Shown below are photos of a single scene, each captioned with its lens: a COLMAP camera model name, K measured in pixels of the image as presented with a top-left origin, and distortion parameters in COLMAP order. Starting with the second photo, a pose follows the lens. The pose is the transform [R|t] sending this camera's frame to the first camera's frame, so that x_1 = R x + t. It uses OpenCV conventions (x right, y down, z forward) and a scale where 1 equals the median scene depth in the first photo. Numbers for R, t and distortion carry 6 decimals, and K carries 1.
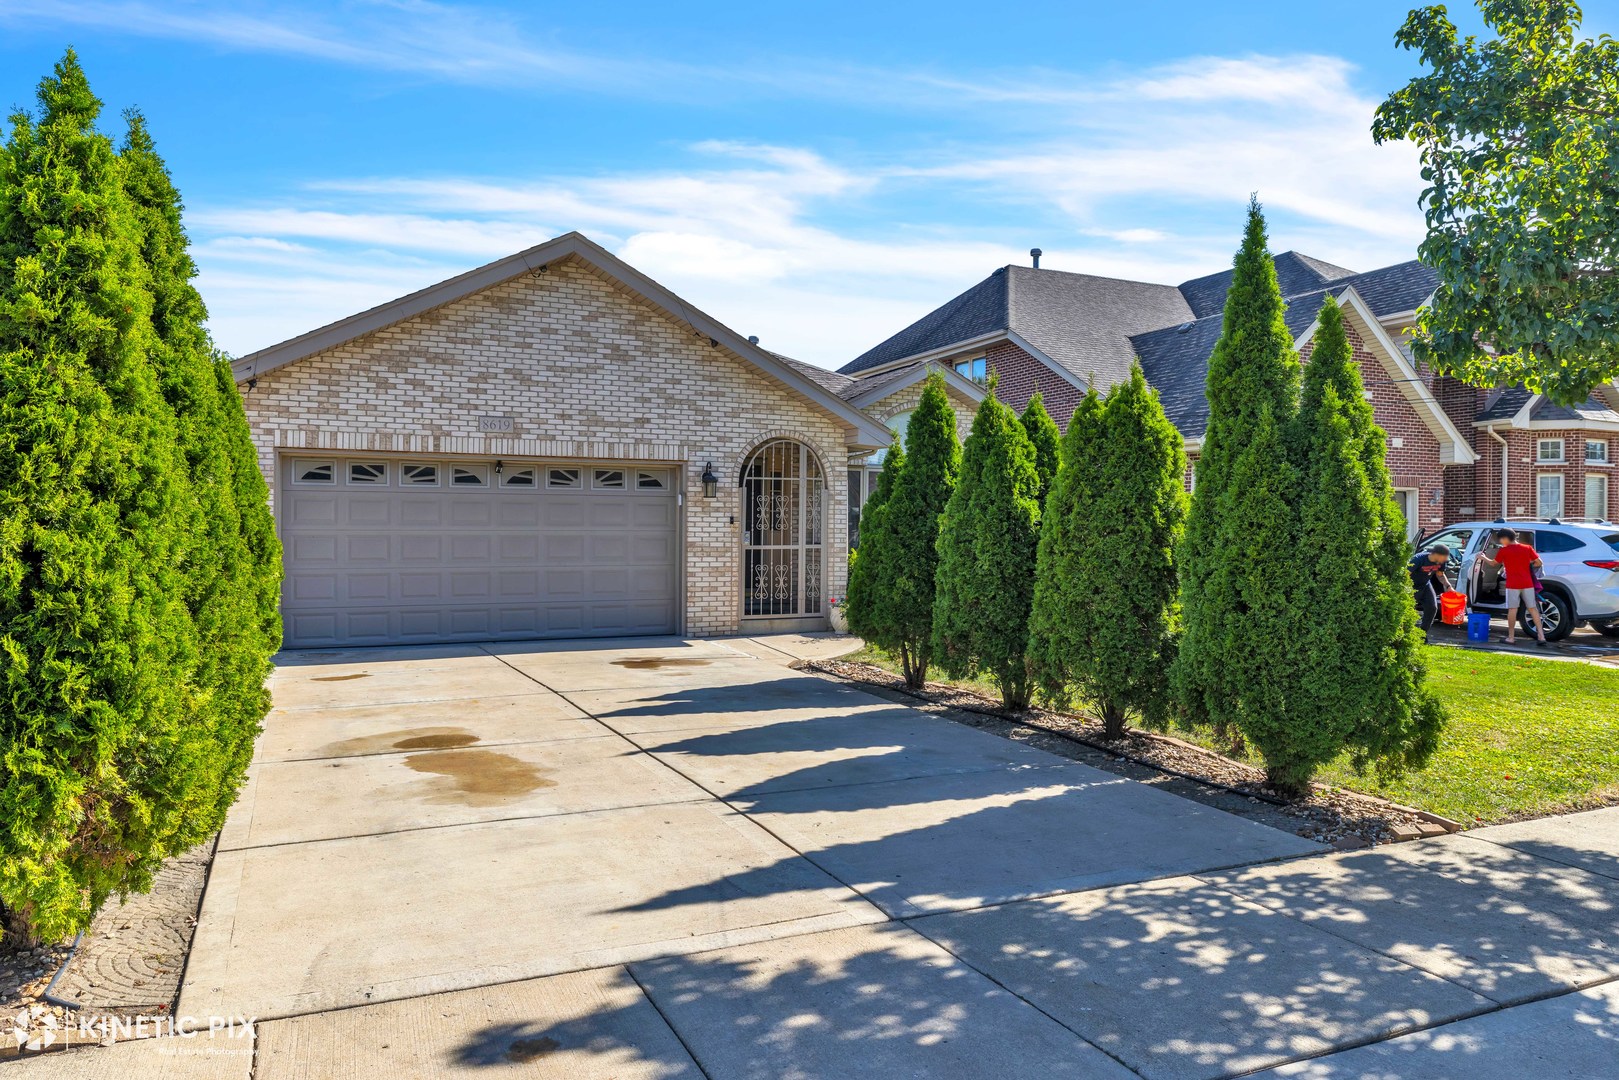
lens RADIAL K [[1091.2, 0, 808.6], [0, 1091.2, 551.3], [0, 0, 1]] dist [-0.018477, -0.001815]
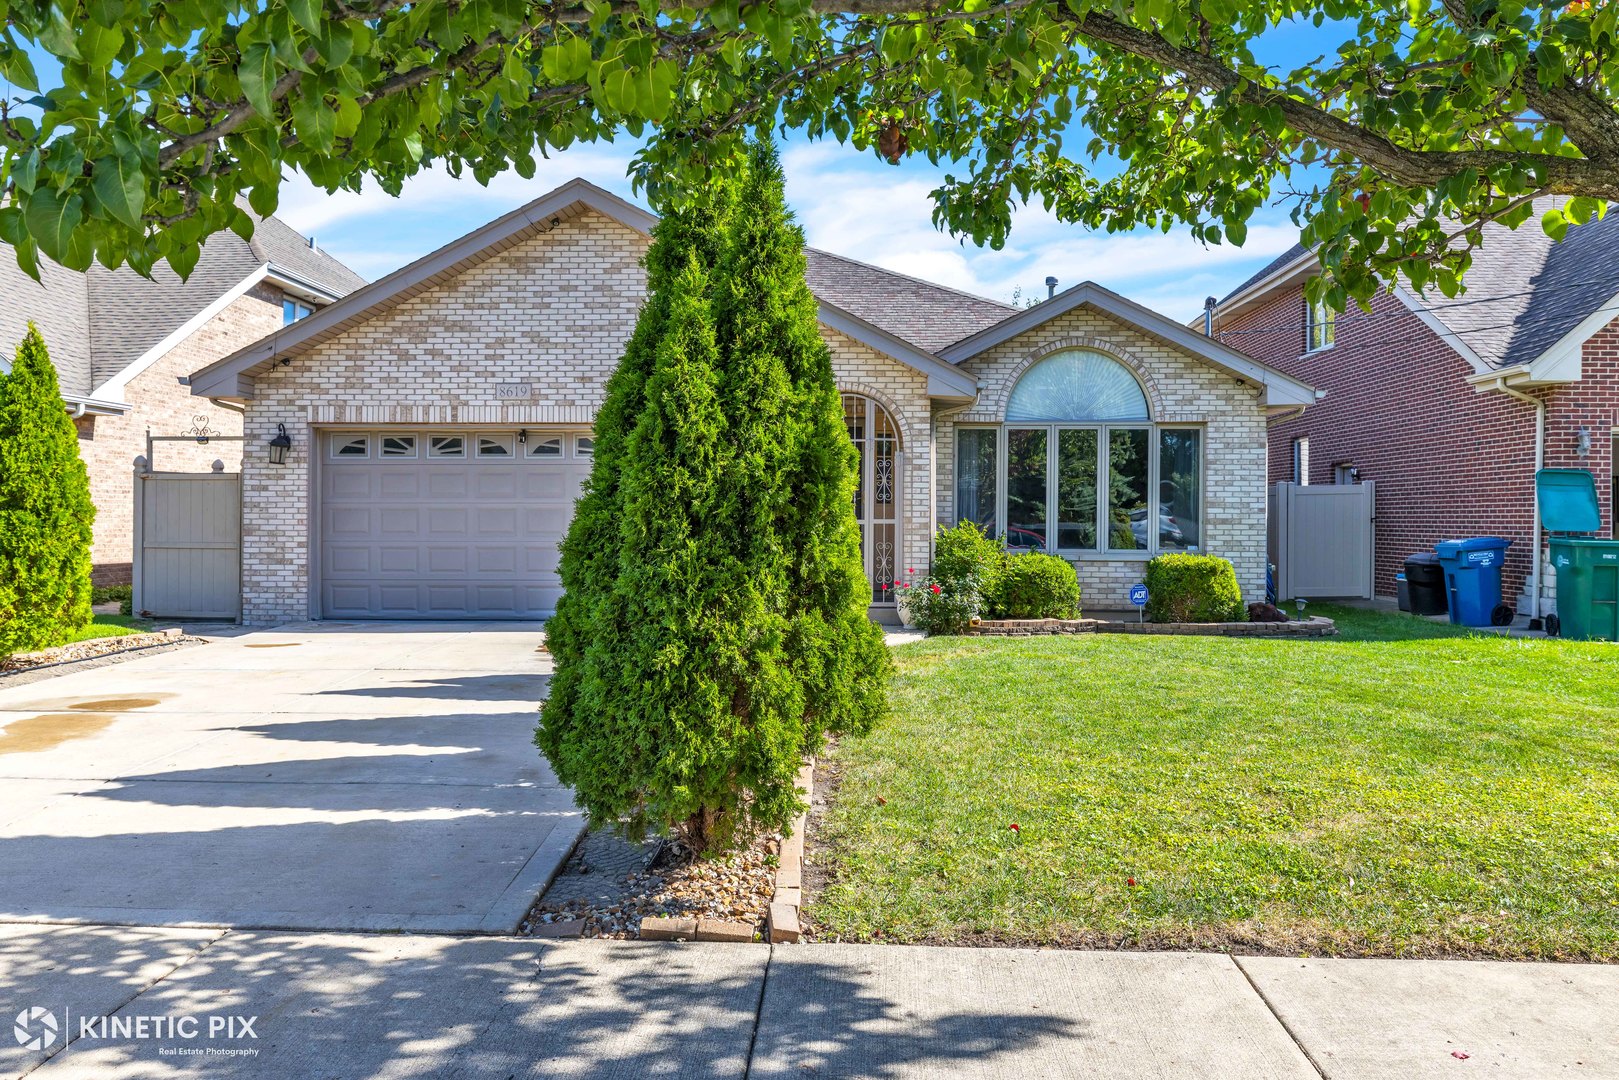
lens RADIAL K [[1254.3, 0, 808.3], [0, 1254.3, 524.2], [0, 0, 1]] dist [0.004037, 0.012611]
pose [[0.884410, 0.003104, -0.466700, 0.467220], [-0.006265, 0.999967, -0.005221, 0.003528], [0.466668, 0.007541, 0.884400, 0.157890]]
